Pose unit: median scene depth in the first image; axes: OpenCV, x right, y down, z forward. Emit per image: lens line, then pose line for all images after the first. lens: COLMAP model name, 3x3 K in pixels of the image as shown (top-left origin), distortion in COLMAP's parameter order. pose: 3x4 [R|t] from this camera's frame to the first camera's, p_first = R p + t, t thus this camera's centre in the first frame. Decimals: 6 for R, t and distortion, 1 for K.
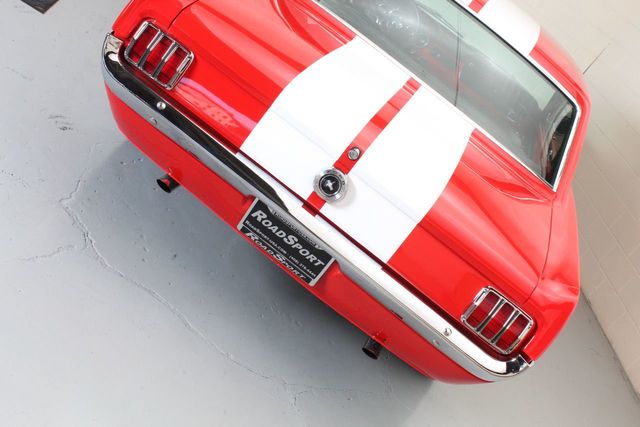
lens RADIAL K [[832.3, 0, 320.0], [0, 832.3, 213.5], [0, 0, 1]] dist [-0.060243, 0.014966]
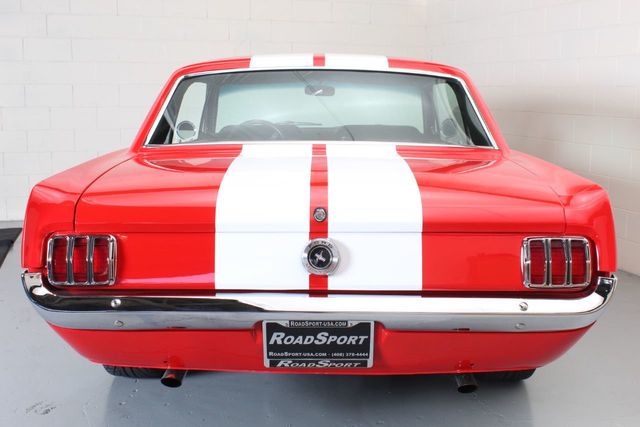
lens RADIAL K [[744.8, 0, 320.0], [0, 744.8, 213.5], [0, 0, 1]] dist [-0.077848, 0.039287]
pose [[0.789791, -0.594325, 0.151684, -0.078064], [0.613108, 0.772239, -0.166571, 0.060177], [-0.018139, 0.224555, 0.974292, 0.190552]]
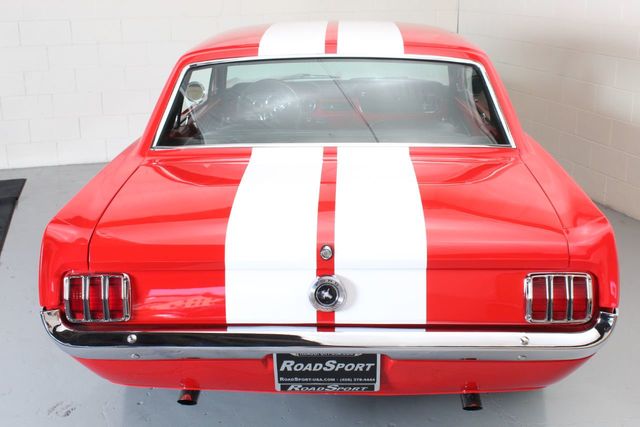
lens RADIAL K [[832.3, 0, 320.0], [0, 832.3, 213.5], [0, 0, 1]] dist [-0.060243, 0.014966]
pose [[0.787069, -0.615160, 0.045832, 0.018168], [0.616596, 0.782358, -0.087895, -0.026609], [0.018213, 0.097439, 0.995075, 0.059490]]
